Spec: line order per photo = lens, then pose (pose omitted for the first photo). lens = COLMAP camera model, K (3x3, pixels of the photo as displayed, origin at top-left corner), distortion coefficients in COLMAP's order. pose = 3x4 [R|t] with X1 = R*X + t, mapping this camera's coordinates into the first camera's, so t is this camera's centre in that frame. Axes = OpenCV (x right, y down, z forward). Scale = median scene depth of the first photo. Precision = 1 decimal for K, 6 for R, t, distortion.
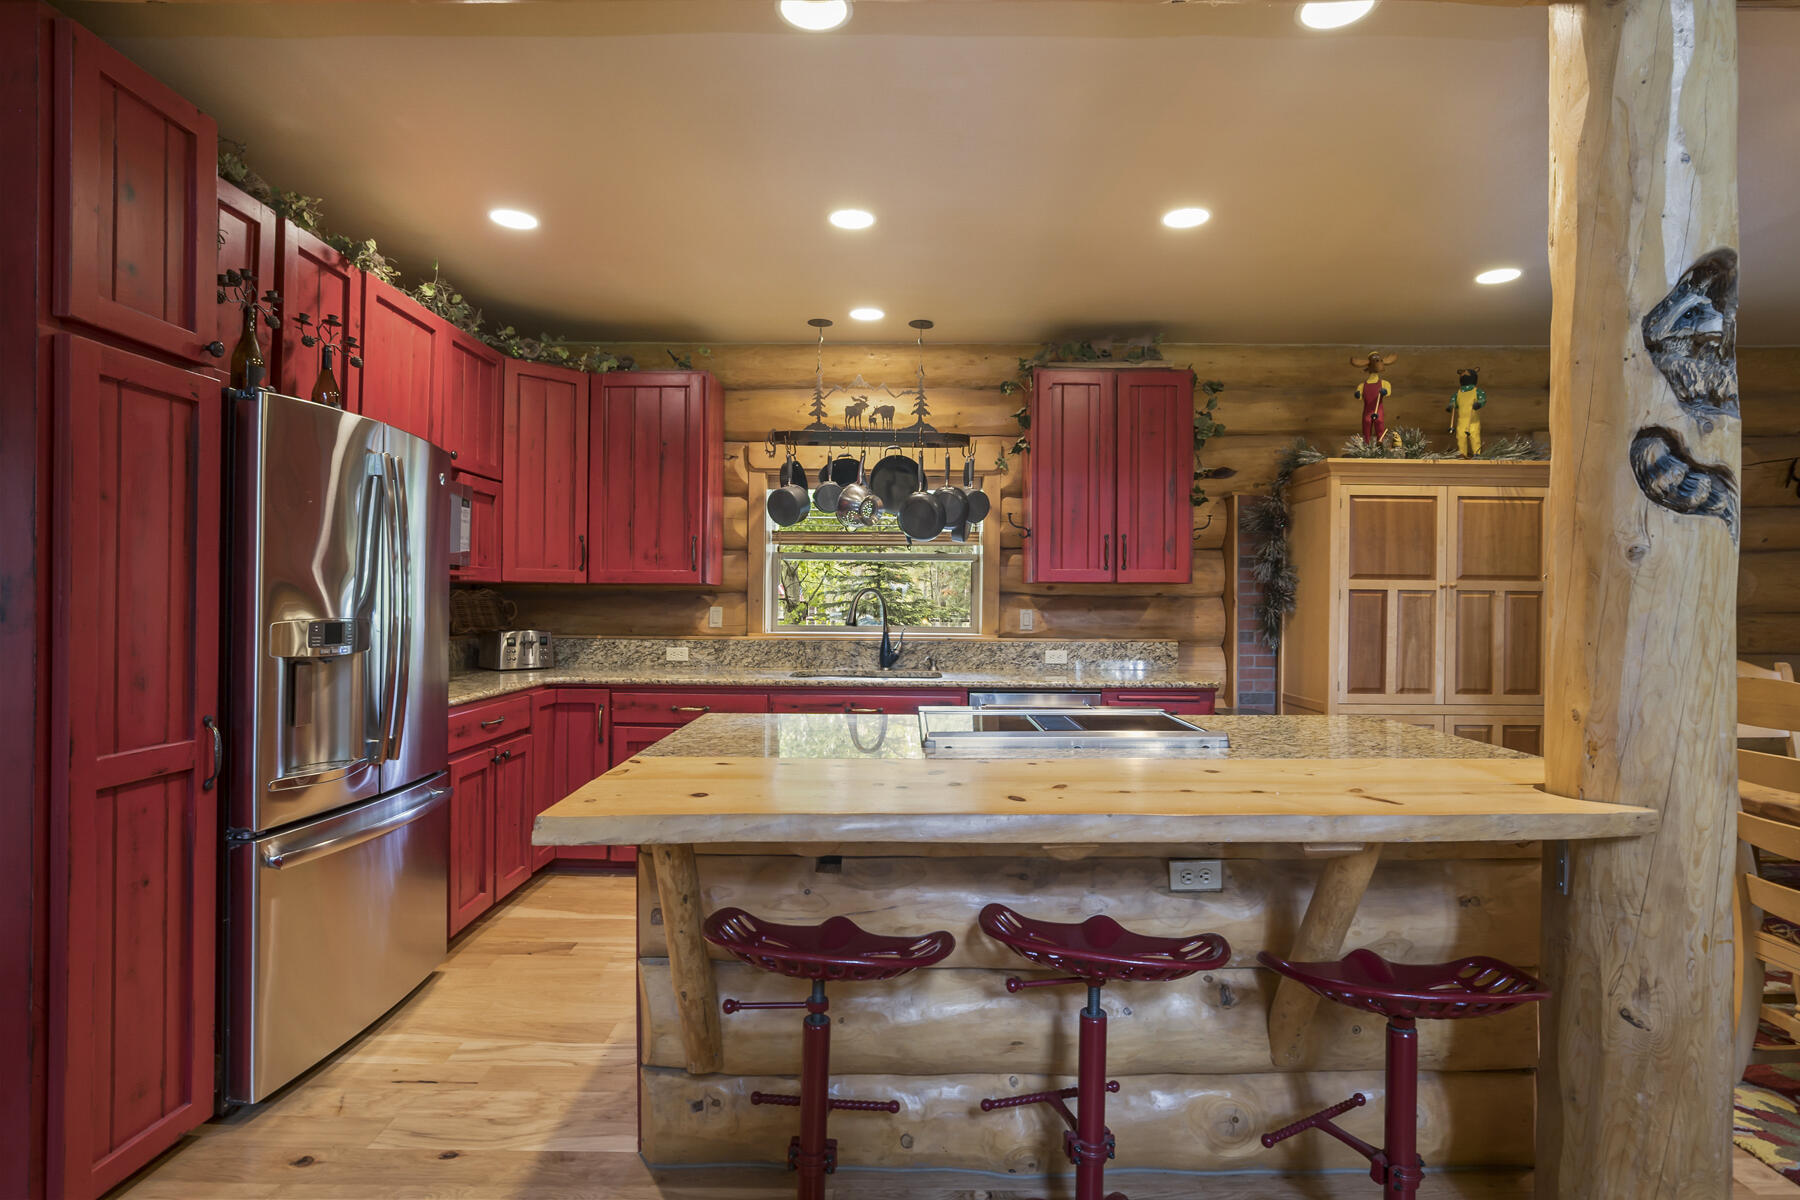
lens RADIAL K [[904.7, 0, 899.9], [0, 904.7, 605.1], [0, 0, 1]] dist [-0.025989, 0.012163]
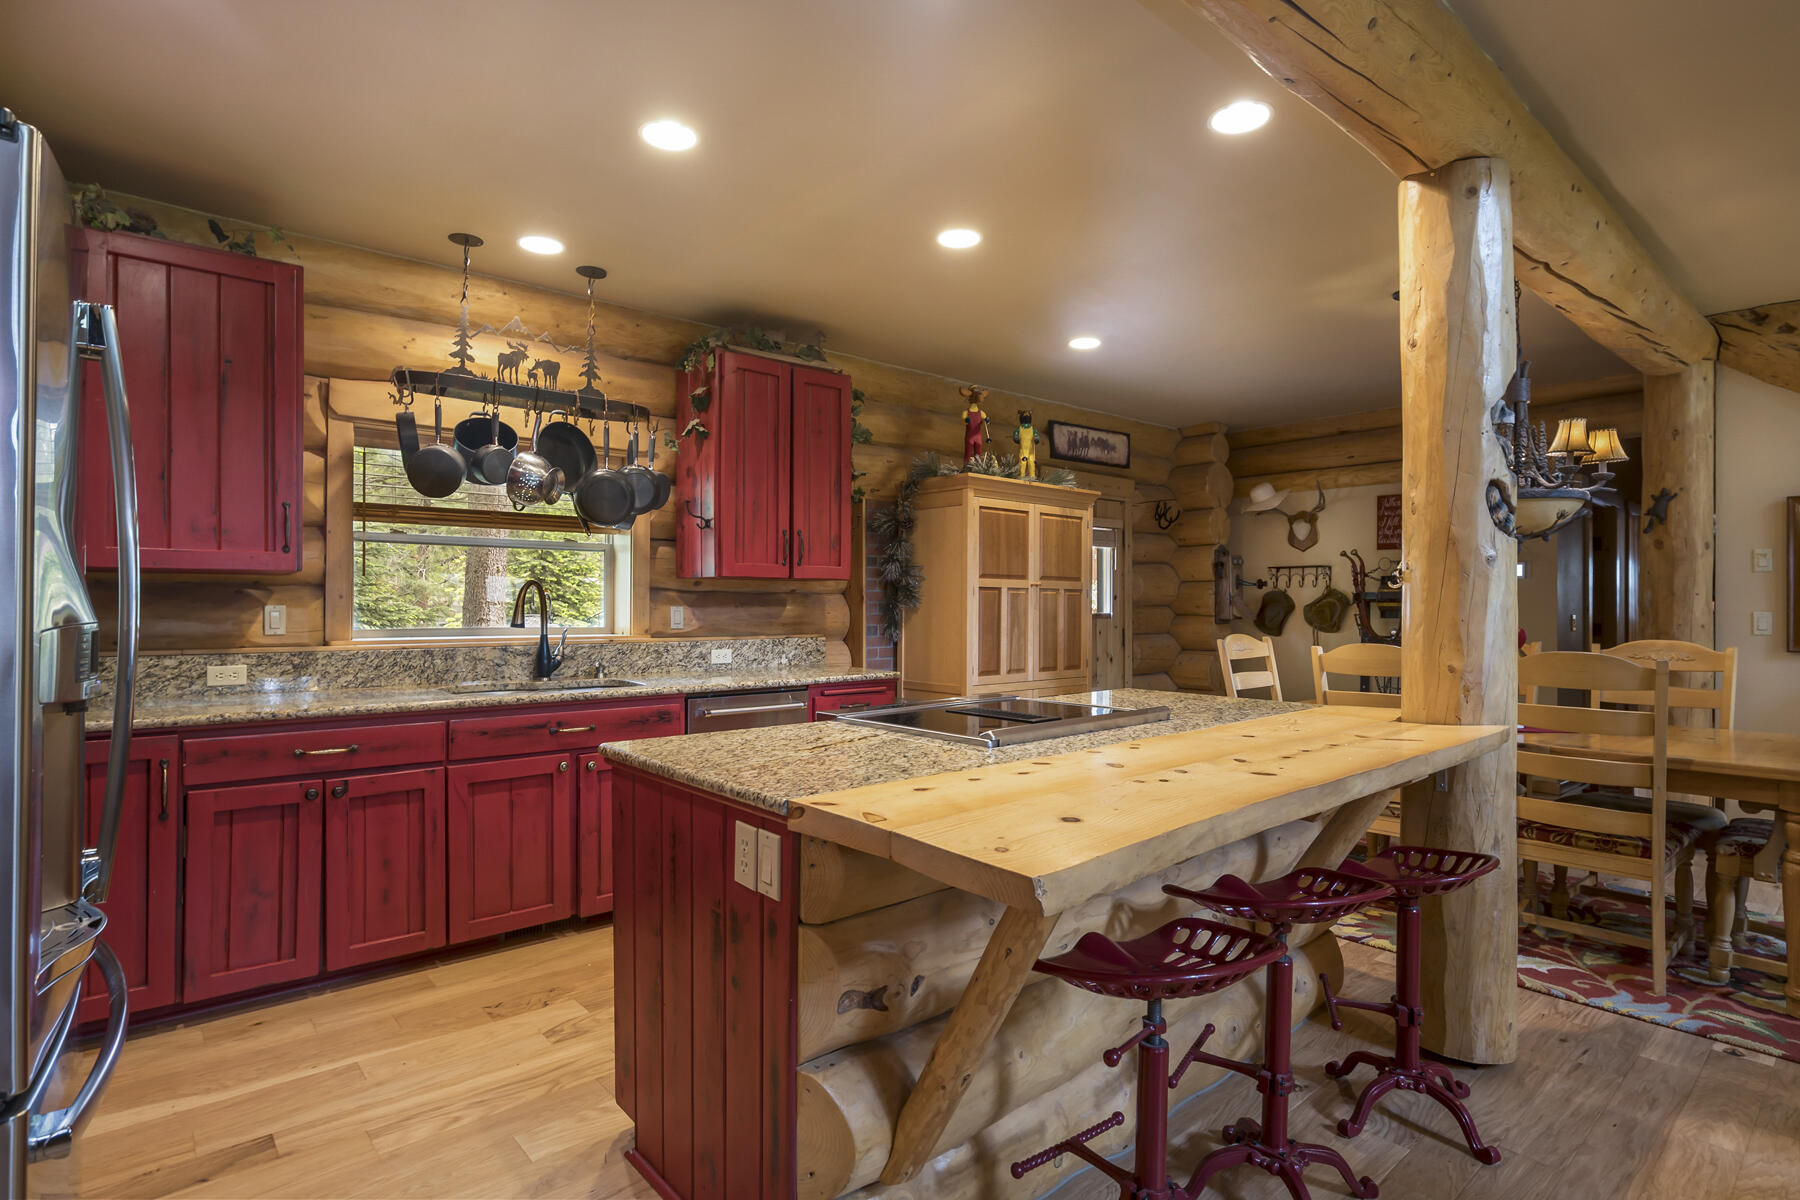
lens RADIAL K [[904.7, 0, 899.4], [0, 904.7, 604.4], [0, 0, 1]] dist [-0.025989, 0.012163]
pose [[0.751348, -0.004484, 0.659891, -0.326072], [0.005322, 0.999986, 0.000735, 0.003410], [-0.659884, 0.002959, 0.751361, 0.174255]]
